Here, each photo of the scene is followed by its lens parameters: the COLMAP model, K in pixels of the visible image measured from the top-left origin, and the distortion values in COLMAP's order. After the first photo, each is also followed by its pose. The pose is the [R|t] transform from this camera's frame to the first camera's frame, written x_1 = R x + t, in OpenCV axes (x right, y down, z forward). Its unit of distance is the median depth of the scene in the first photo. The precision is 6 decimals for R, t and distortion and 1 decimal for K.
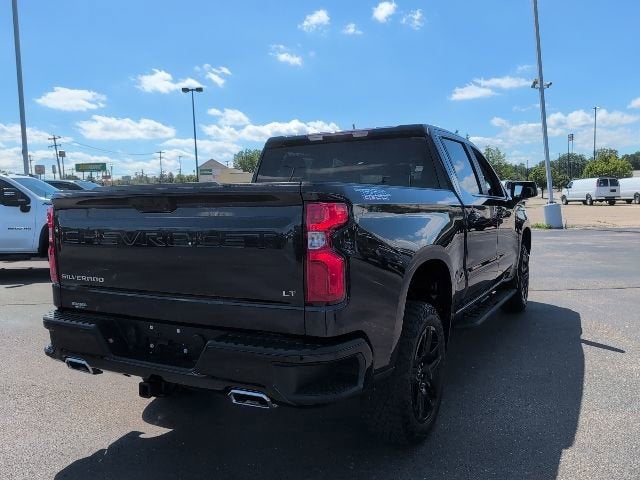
lens RADIAL K [[545.3, 0, 320.0], [0, 545.3, 240.0], [0, 0, 1]] dist [0.014043, 0.002553]
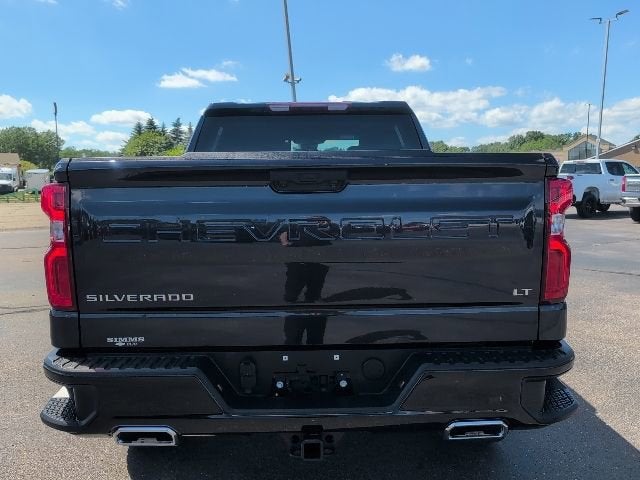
lens RADIAL K [[531.1, 0, 320.0], [0, 531.1, 240.0], [0, 0, 1]] dist [0.002725, 0.001764]
pose [[0.866204, -0.042902, 0.497845, -0.546657], [0.029462, 0.998959, 0.034825, -0.012107], [-0.498821, -0.015498, 0.866566, 0.359491]]
